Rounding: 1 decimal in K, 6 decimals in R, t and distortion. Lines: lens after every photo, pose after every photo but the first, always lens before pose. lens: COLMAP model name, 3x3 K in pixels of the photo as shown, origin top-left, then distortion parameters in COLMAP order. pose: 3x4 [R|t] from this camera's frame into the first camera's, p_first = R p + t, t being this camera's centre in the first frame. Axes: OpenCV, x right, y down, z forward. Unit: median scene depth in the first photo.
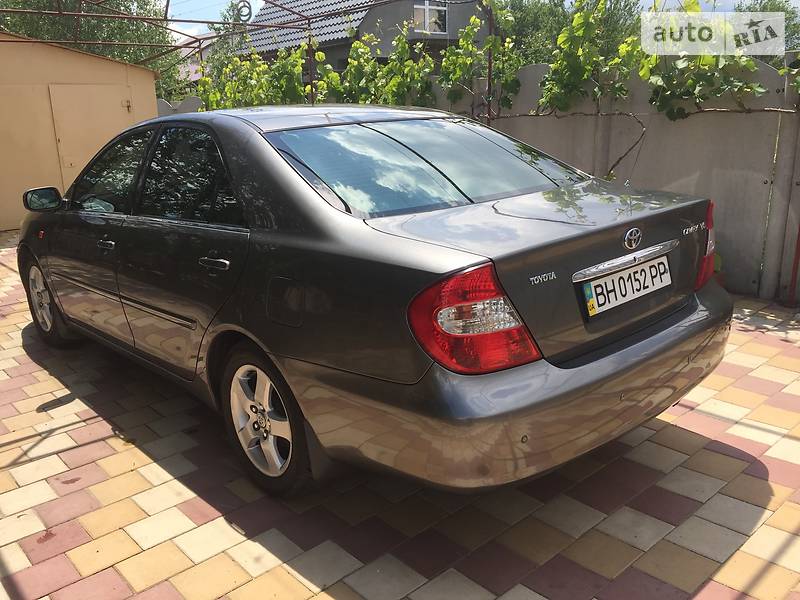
lens RADIAL K [[685.6, 0, 400.0], [0, 685.6, 300.0], [0, 0, 1]] dist [0.011754, 0.004220]
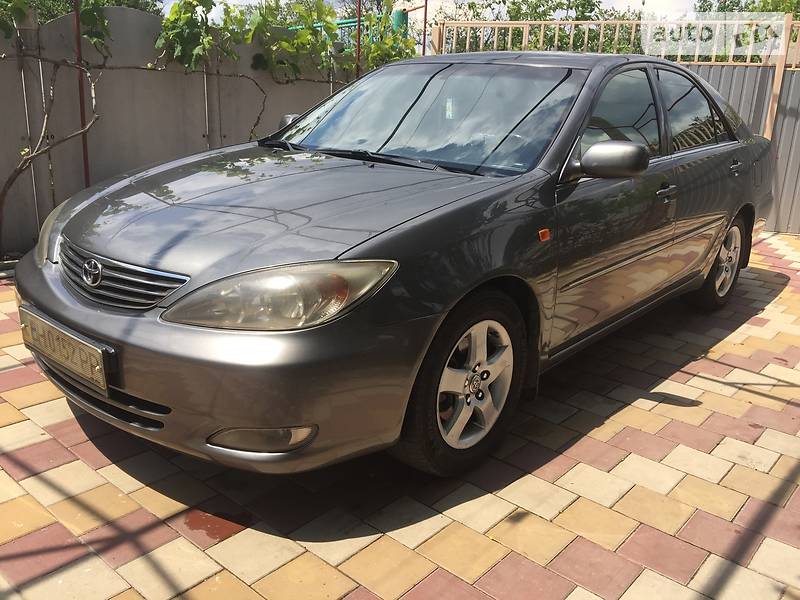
lens RADIAL K [[685.6, 0, 400.0], [0, 685.6, 300.0], [0, 0, 1]] dist [0.011754, 0.004220]
pose [[-0.130847, -0.230783, 0.964167, -1.357151], [0.219049, 0.941763, 0.255148, -0.265504], [-0.966900, 0.244585, -0.072674, 1.502396]]
